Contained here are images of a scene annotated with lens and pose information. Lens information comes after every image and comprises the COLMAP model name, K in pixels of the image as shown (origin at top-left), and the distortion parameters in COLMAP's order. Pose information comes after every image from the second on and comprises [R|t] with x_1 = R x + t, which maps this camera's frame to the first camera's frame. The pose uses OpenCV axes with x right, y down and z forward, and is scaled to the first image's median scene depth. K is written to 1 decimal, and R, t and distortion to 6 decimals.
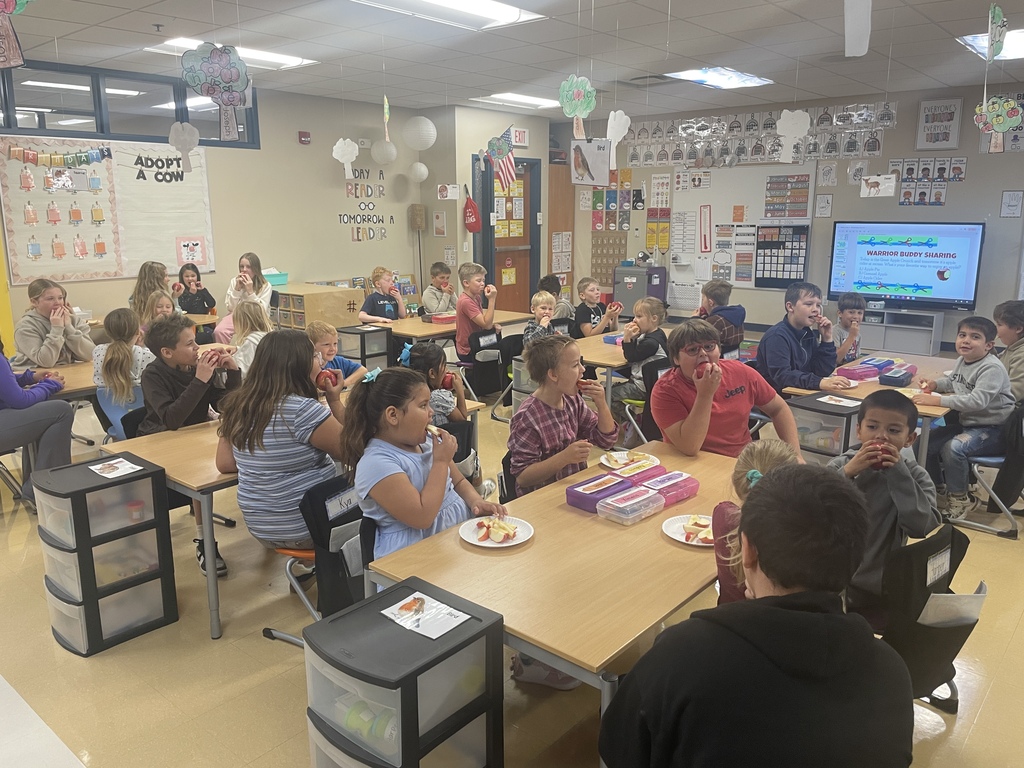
lens RADIAL K [[776.7, 0, 506.1], [0, 776.7, 376.4], [0, 0, 1]] dist [0.031076, -0.004781]
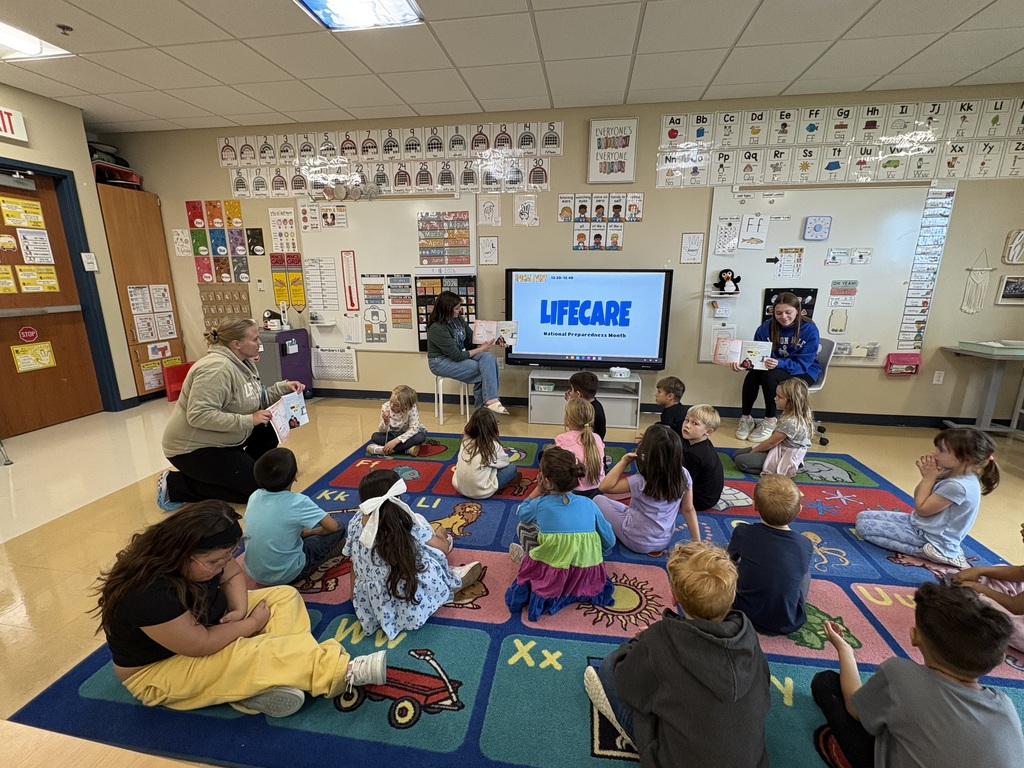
lens RADIAL K [[470.1, 0, 502.7], [0, 470.1, 393.2], [0, 0, 1]] dist [0.020163, 0.000414]
pose [[0.856563, -0.128941, 0.499674, 0.132049], [0.106777, 0.991611, 0.072844, -0.091048], [-0.504875, -0.009042, 0.863145, 0.494483]]
